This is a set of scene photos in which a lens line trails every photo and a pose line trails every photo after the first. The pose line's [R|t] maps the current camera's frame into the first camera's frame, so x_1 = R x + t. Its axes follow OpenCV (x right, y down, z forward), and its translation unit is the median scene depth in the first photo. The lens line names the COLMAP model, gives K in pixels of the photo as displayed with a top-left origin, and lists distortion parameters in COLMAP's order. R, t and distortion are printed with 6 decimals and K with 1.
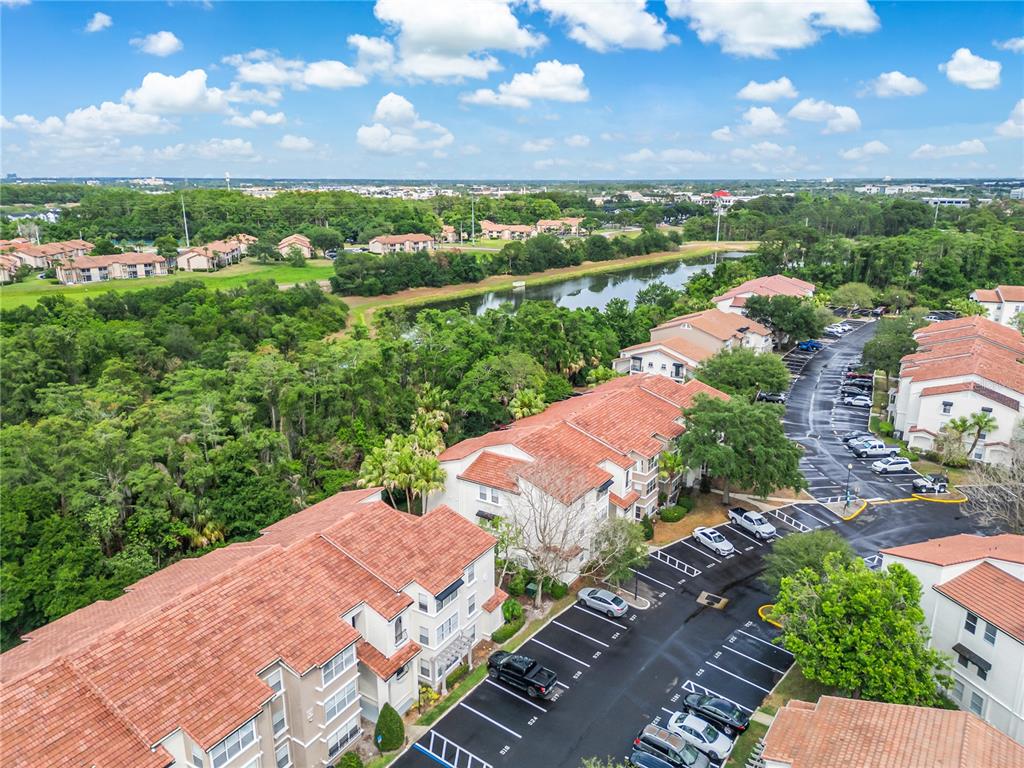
lens RADIAL K [[718.6, 0, 512.0], [0, 718.6, 384.0], [0, 0, 1]] dist [0.078784, -0.079040]
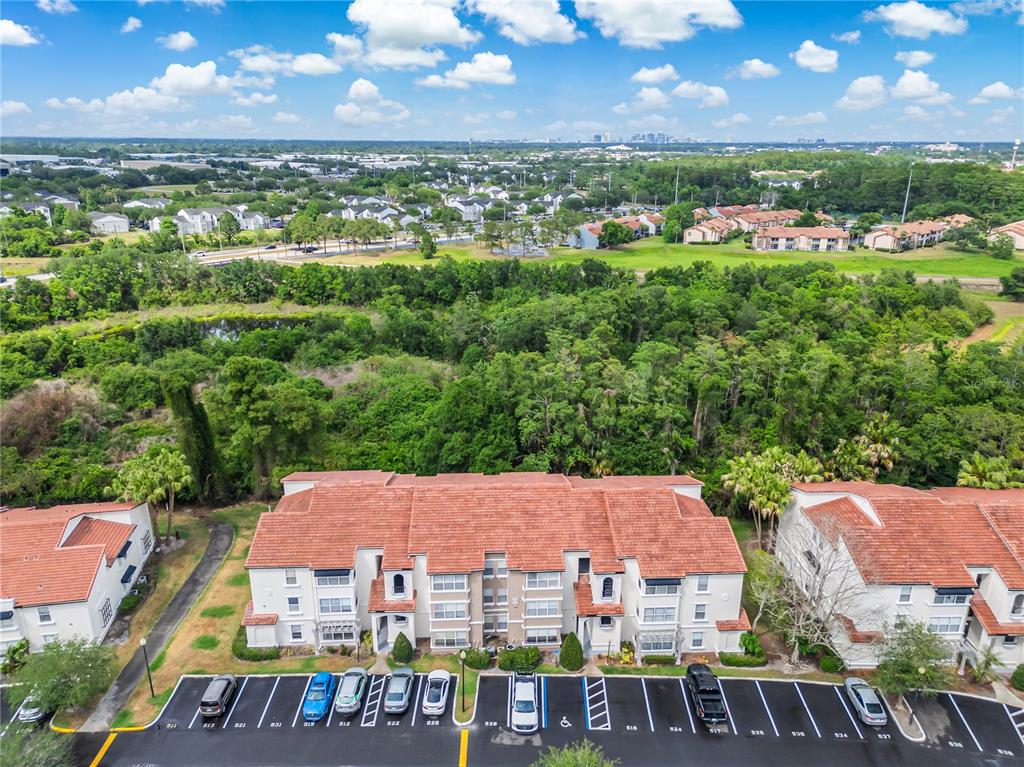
lens RADIAL K [[724.9, 0, 512.0], [0, 724.9, 383.5], [0, 0, 1]] dist [0.081497, -0.084112]
pose [[0.568217, 0.263598, -0.779516, 0.345835], [-0.230074, 0.960415, 0.157061, -0.078721], [0.790060, 0.090101, 0.606372, 0.065339]]
